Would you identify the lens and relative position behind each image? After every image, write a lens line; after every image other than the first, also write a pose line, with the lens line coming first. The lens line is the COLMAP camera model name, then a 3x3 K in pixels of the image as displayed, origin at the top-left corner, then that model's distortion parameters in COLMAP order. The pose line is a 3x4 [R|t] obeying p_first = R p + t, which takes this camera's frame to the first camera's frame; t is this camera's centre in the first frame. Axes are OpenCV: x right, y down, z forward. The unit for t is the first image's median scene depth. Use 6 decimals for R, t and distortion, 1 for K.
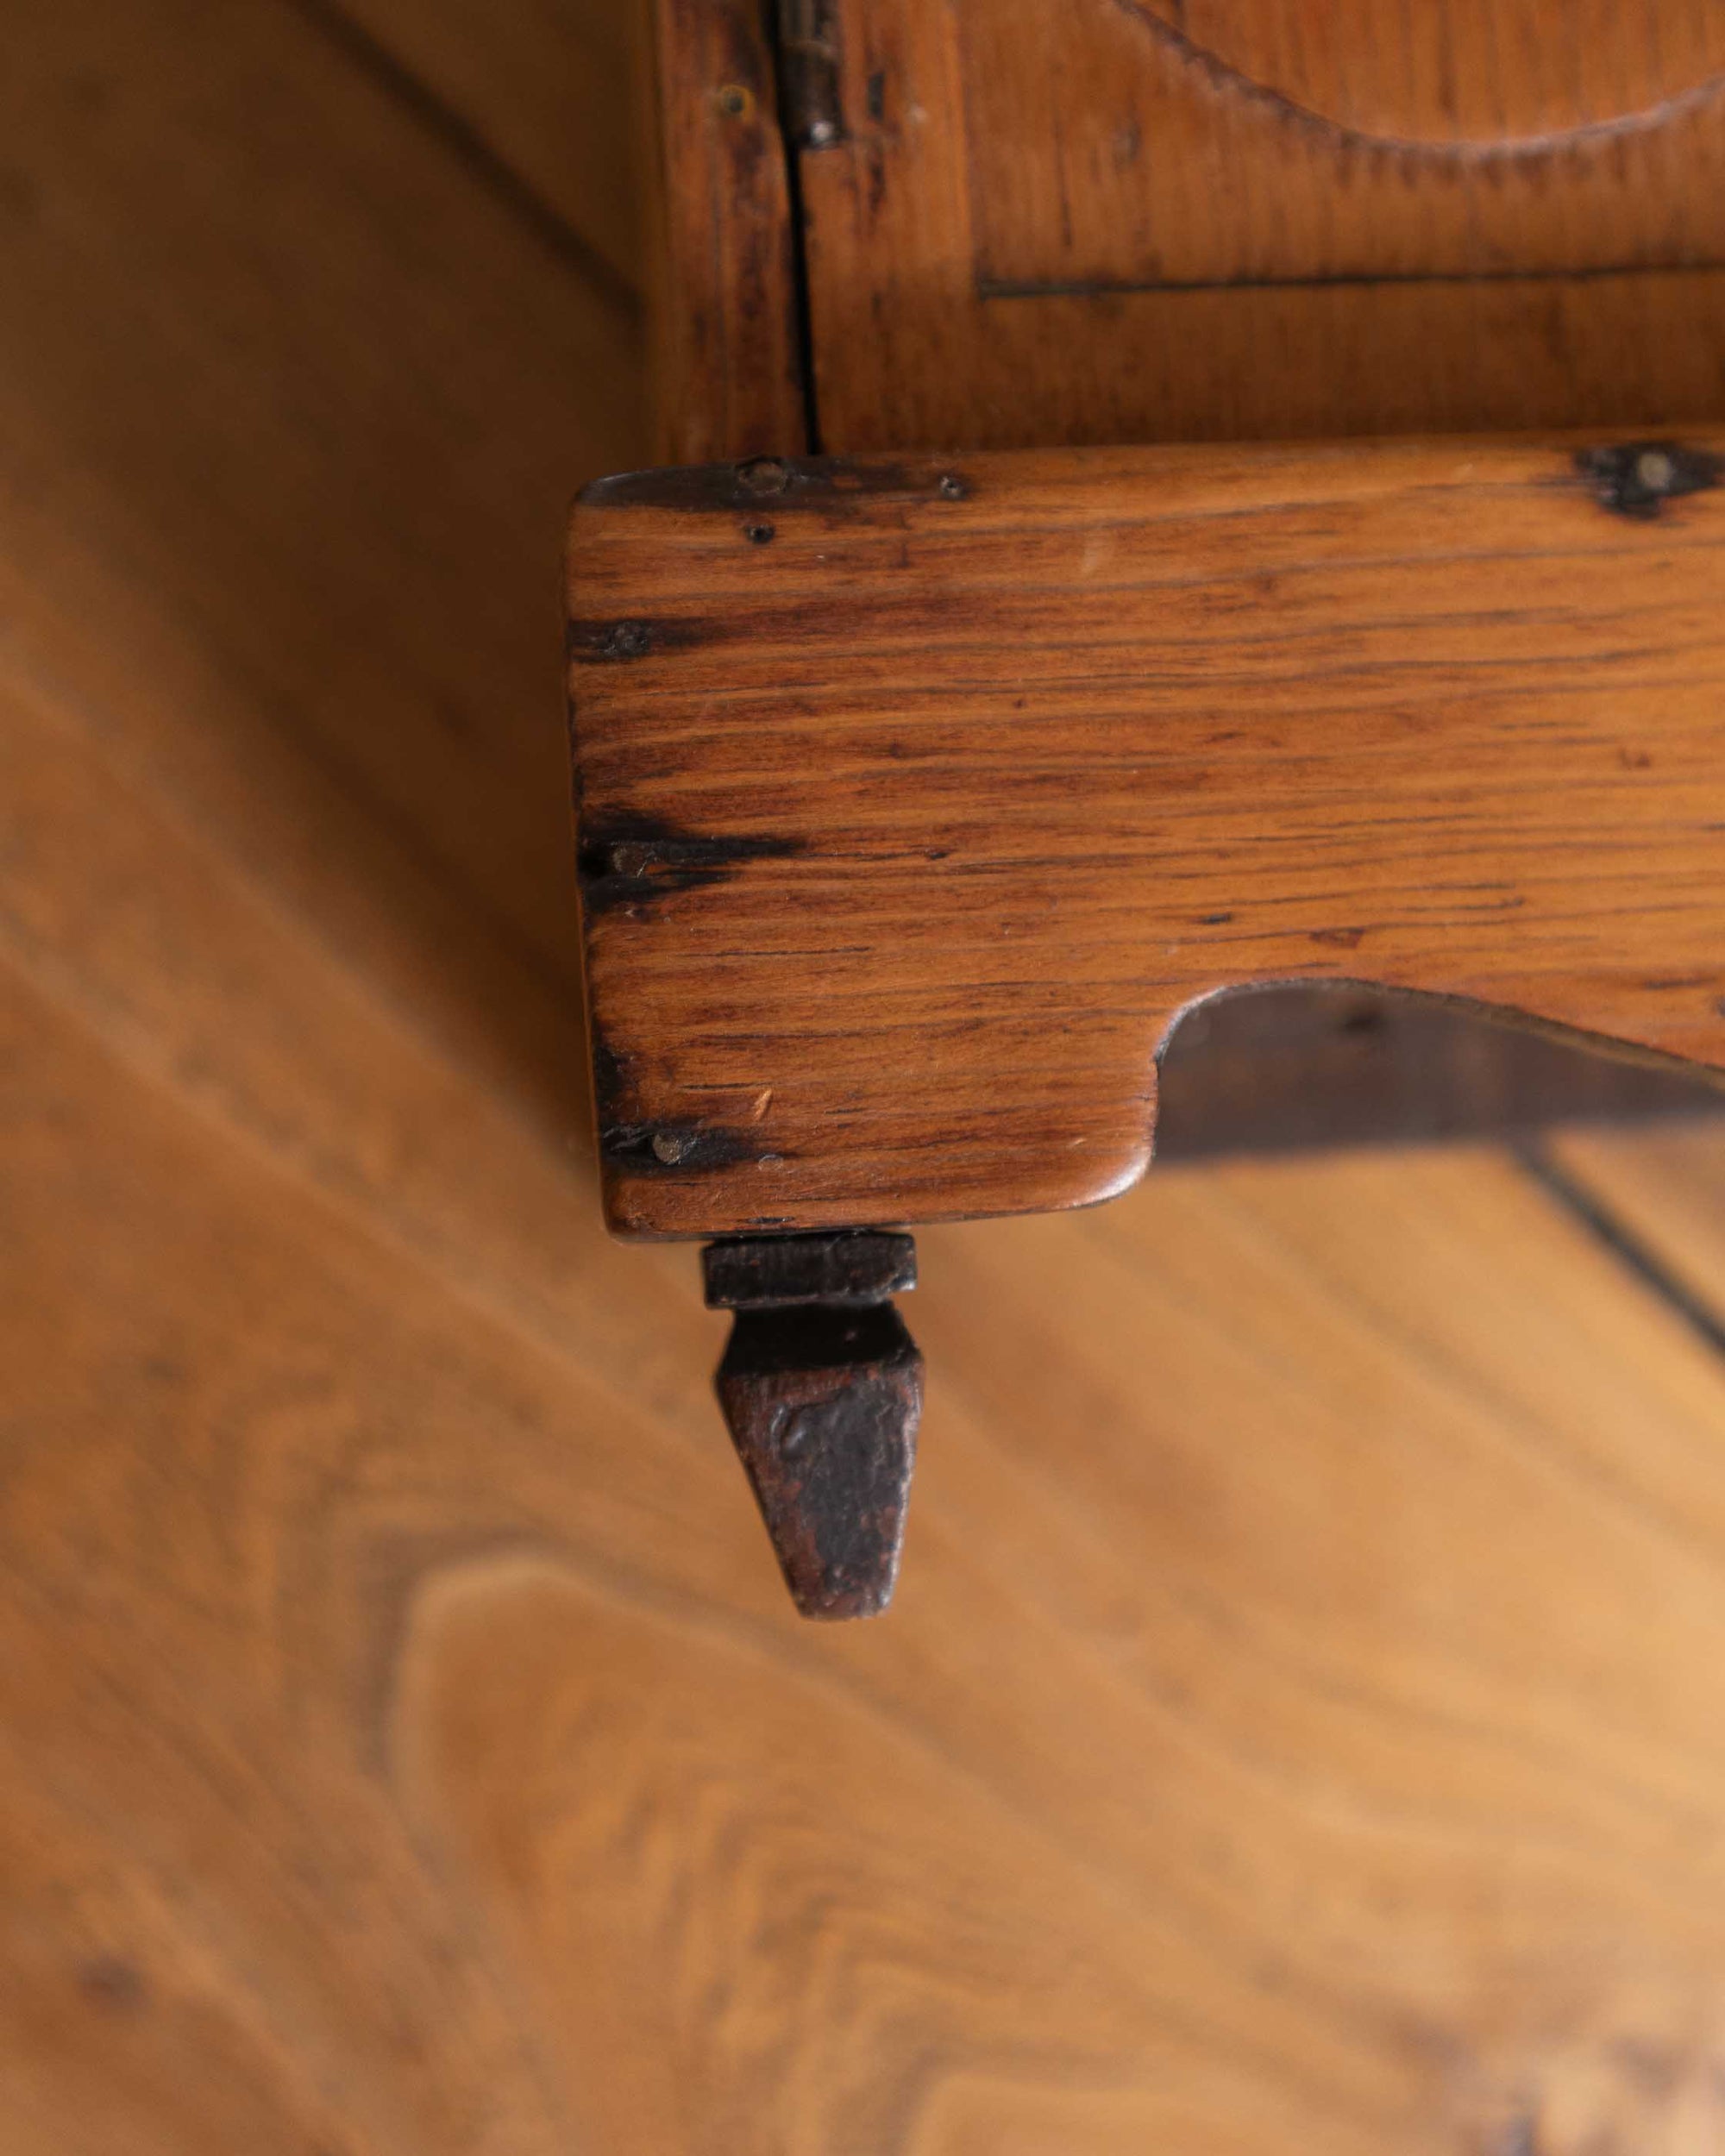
lens RADIAL K [[2783.7, 0, 865.3], [0, 2783.7, 997.9], [0, 0, 1]] dist [0.035965, -0.018438]
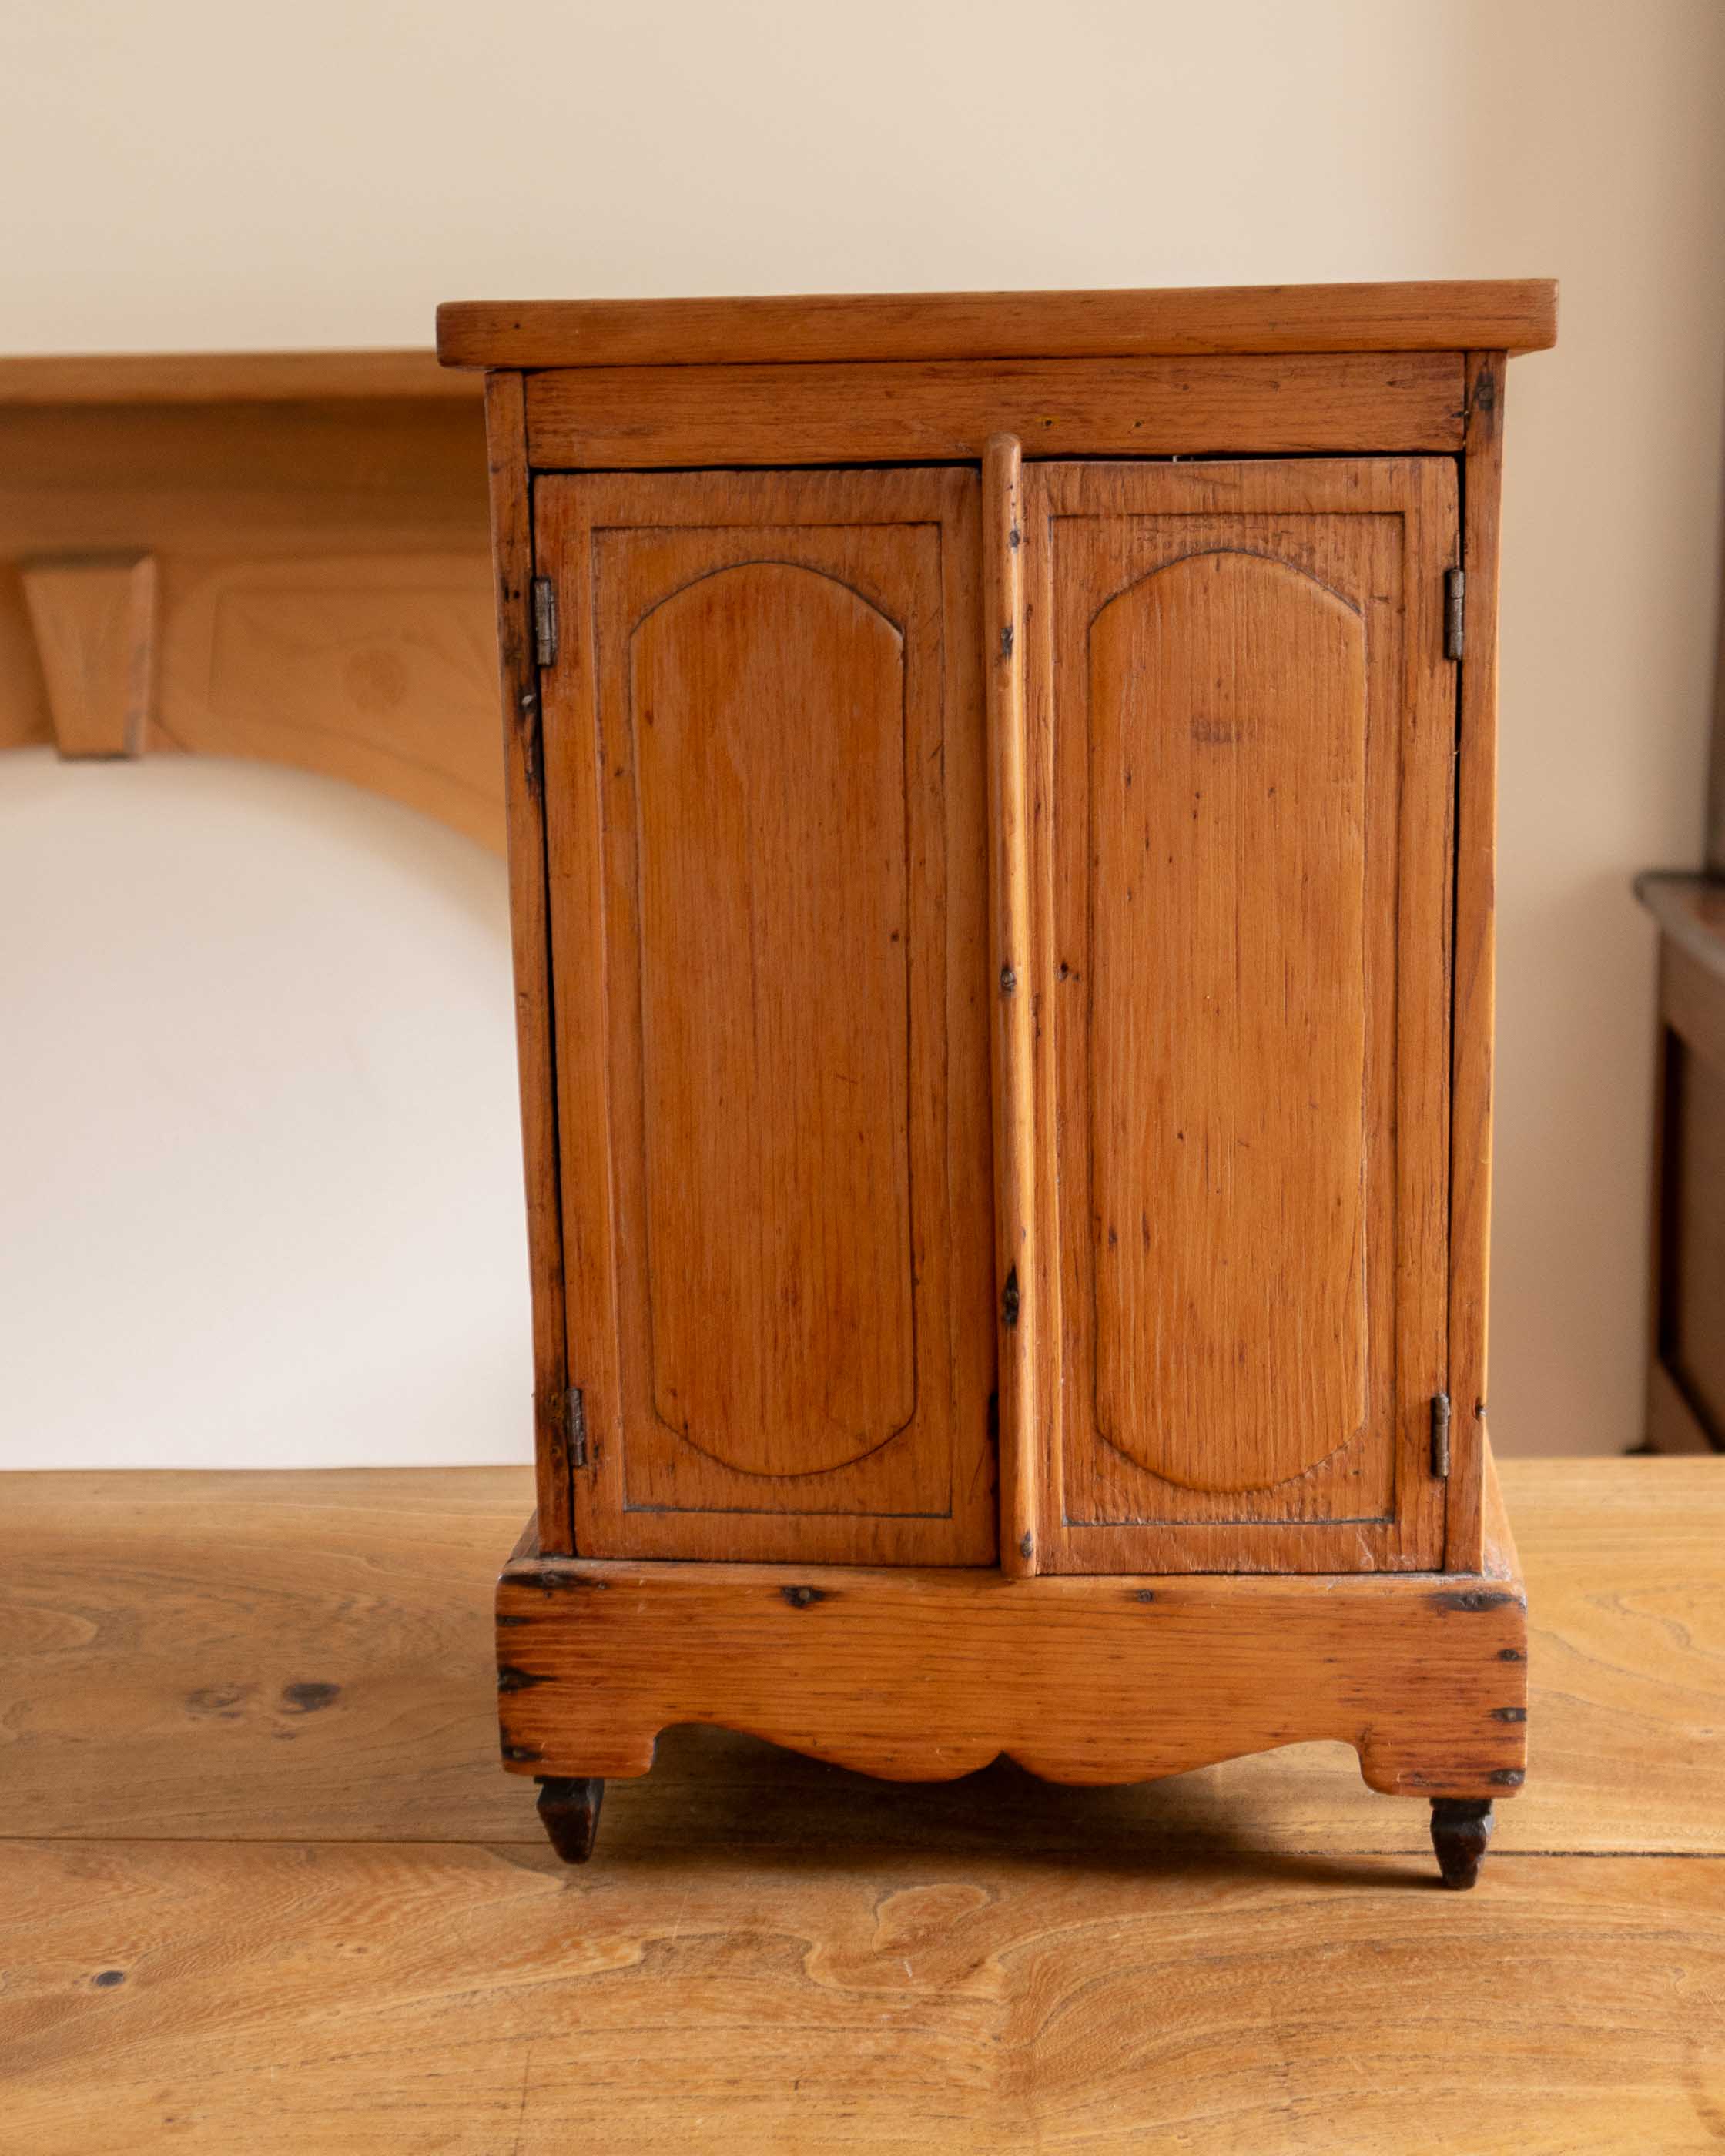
lens RADIAL K [[3174.3, 0, 862.5], [0, 3174.3, 1078.0], [0, 0, 1]] dist [0.023148, 0.027979]
pose [[0.981274, 0.085996, -0.172354, 0.996391], [-0.043610, 0.970757, 0.236069, -1.777875], [0.187615, -0.224132, 0.956329, -2.656951]]
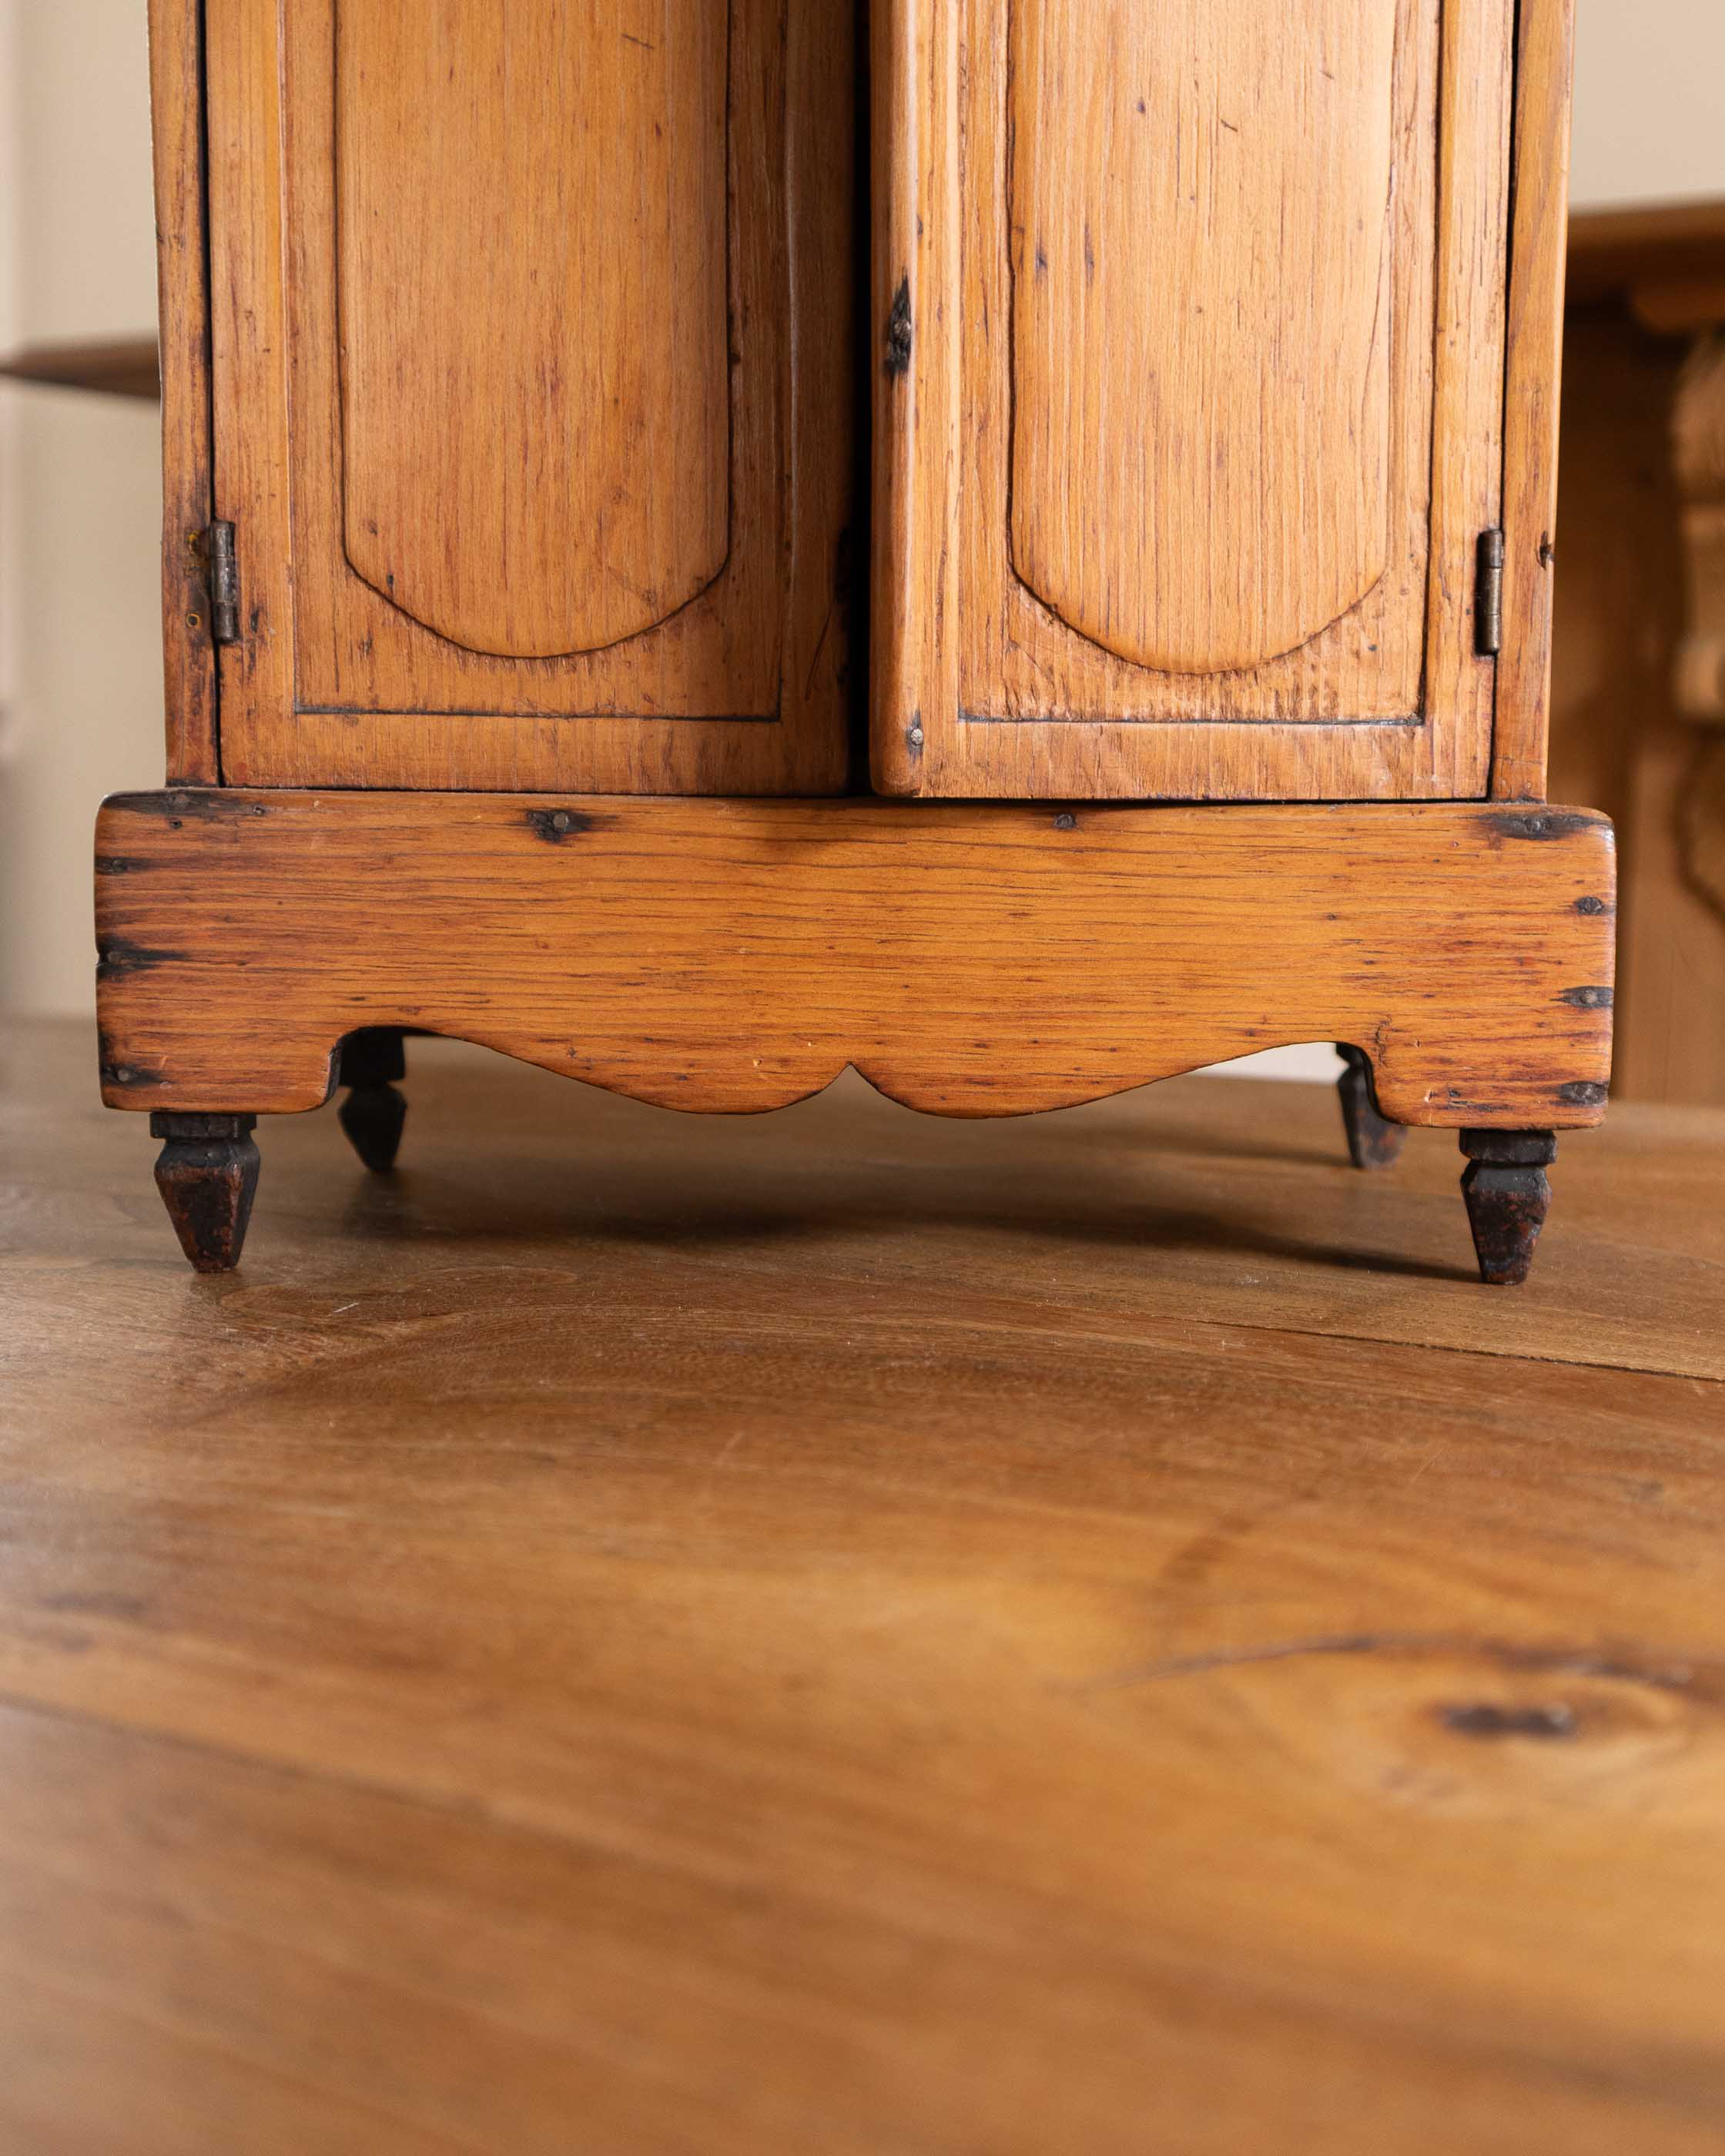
lens RADIAL K [[2783.7, 0, 865.3], [0, 2783.7, 997.9], [0, 0, 1]] dist [0.035965, -0.018438]
pose [[0.992072, 0.087992, -0.089723, 0.772197], [-0.074634, 0.986952, 0.142676, -0.402746], [0.101106, -0.134848, 0.985694, -1.313104]]
